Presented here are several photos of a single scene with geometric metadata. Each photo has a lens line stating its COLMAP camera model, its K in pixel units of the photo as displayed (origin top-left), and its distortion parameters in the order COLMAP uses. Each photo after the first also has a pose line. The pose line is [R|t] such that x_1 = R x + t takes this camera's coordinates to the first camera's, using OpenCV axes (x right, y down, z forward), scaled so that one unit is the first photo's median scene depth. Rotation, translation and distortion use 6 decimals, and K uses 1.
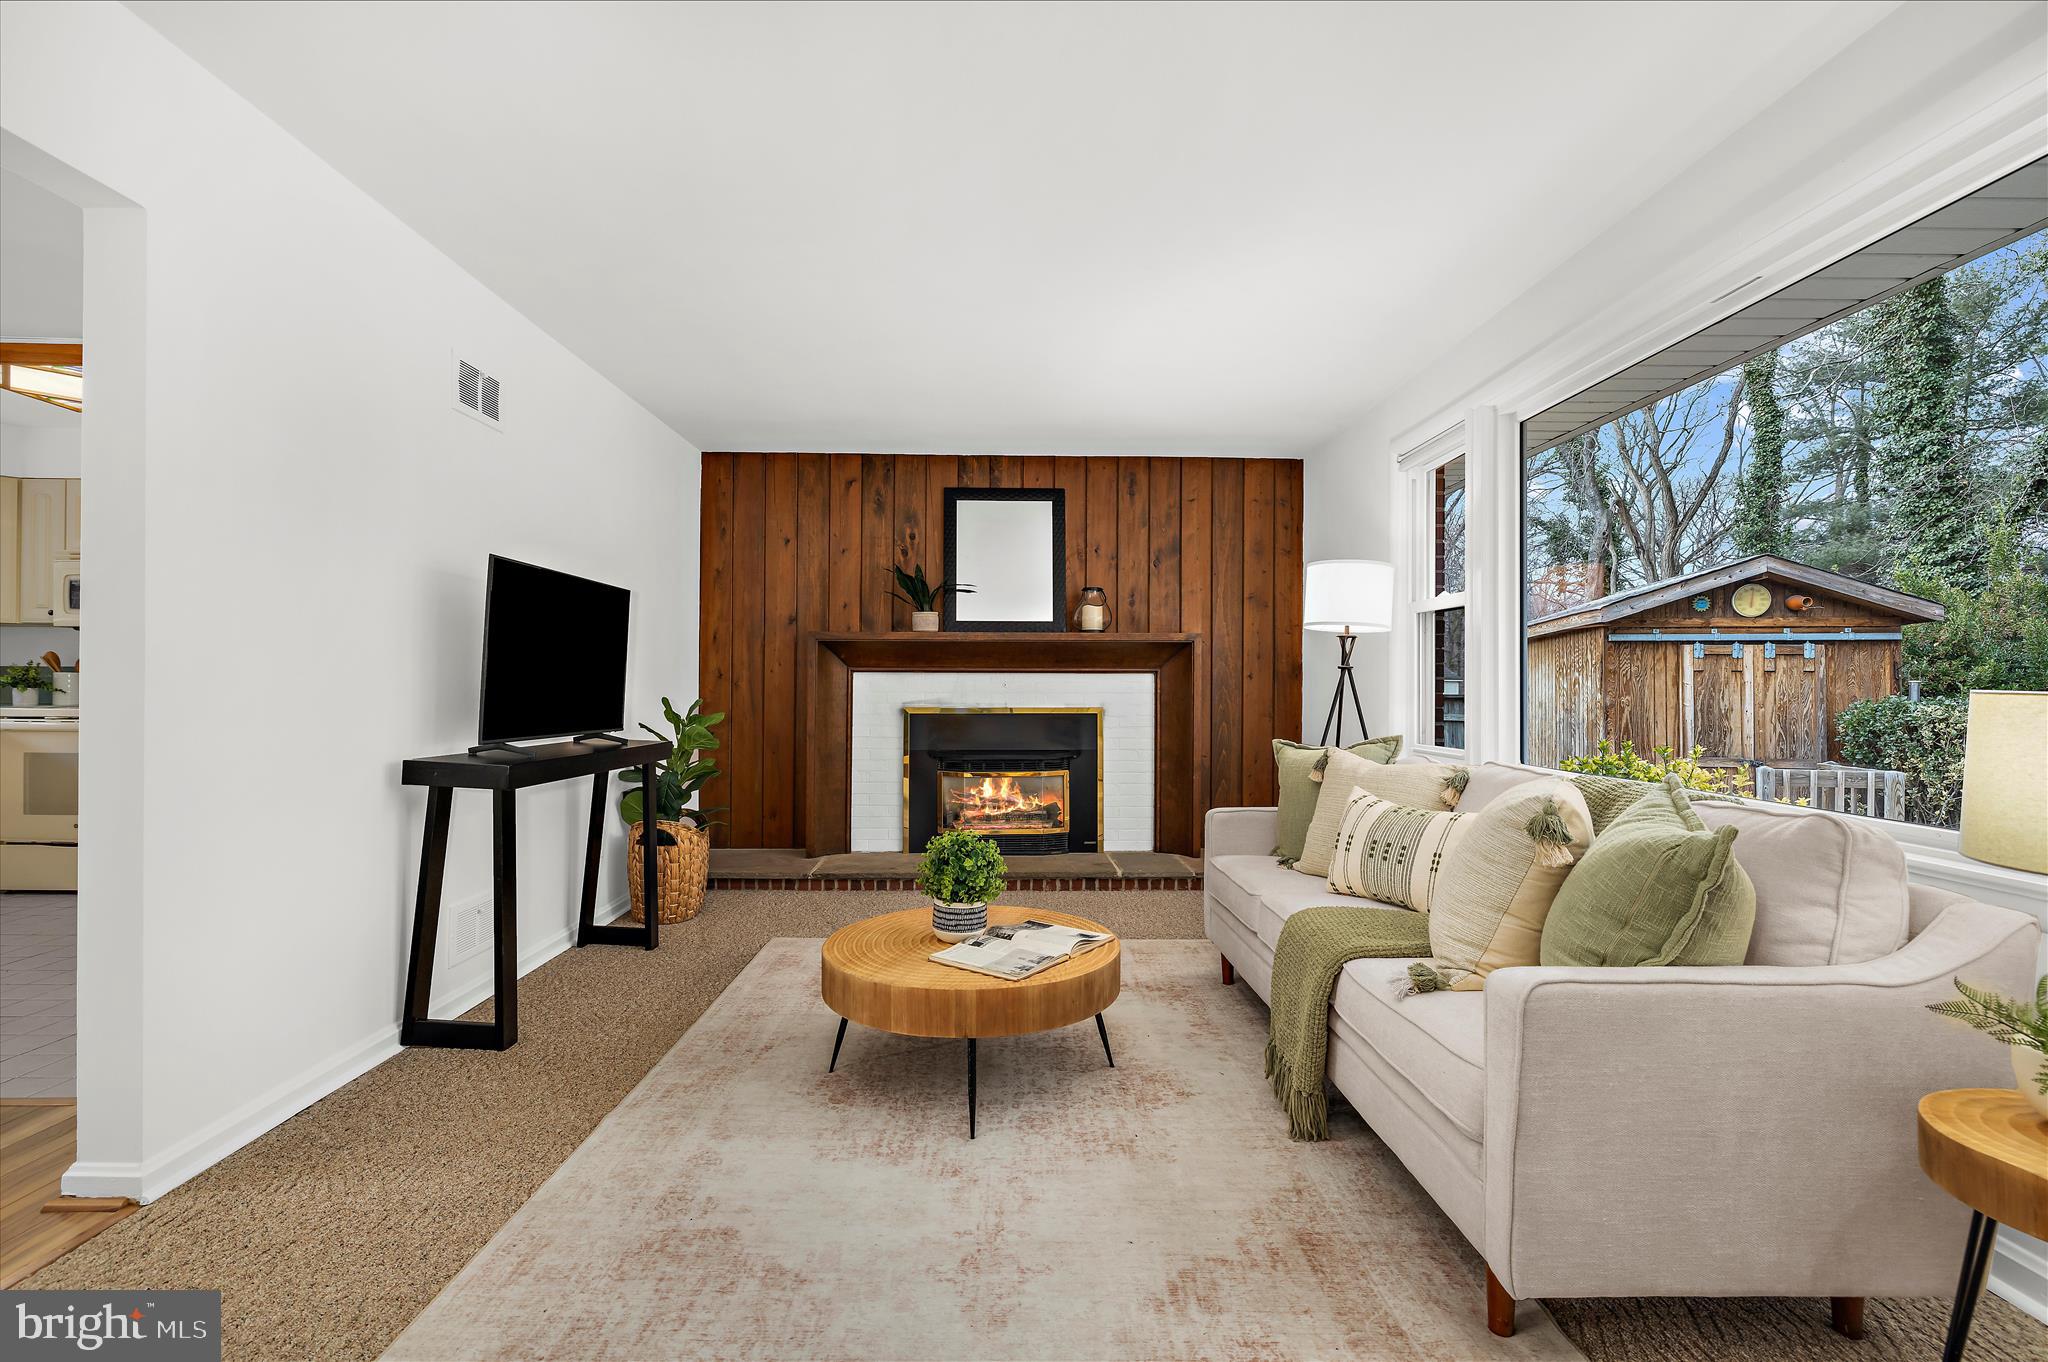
lens RADIAL K [[922.4, 0, 1028.2], [0, 922.4, 684.7], [0, 0, 1]] dist [-0.000266, 0.000469]
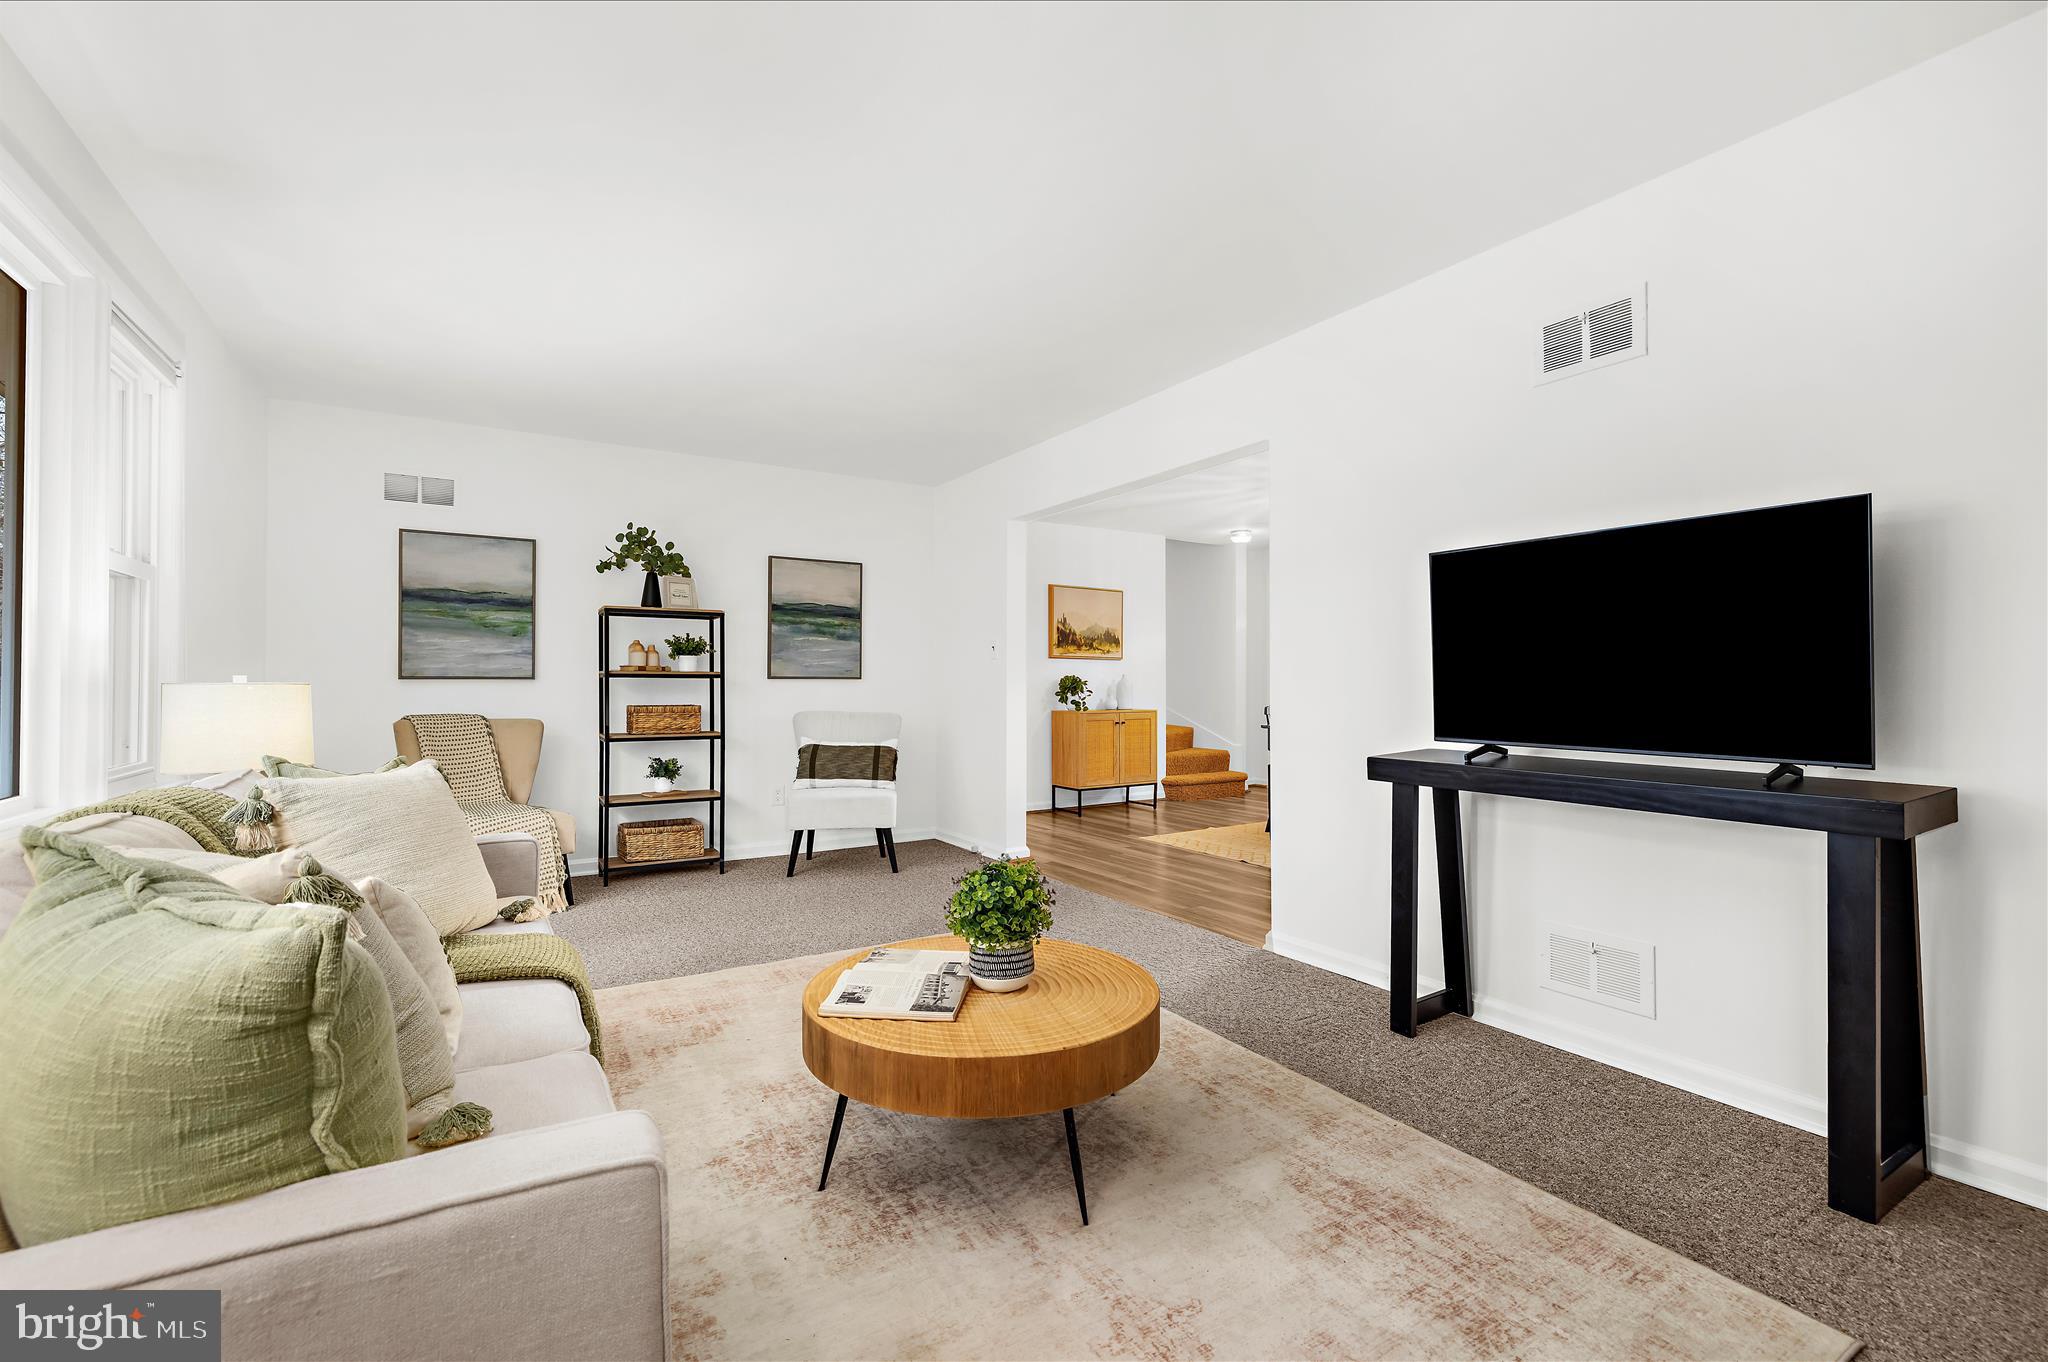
lens RADIAL K [[926.7, 0, 1018.1], [0, 926.7, 675.3], [0, 0, 1]] dist [-0.004048, -0.000073]
pose [[-0.875615, -0.012469, -0.482849, 0.306168], [-0.003798, 0.999814, -0.018932, 0.013761], [0.482995, -0.014743, -0.875499, 1.674048]]
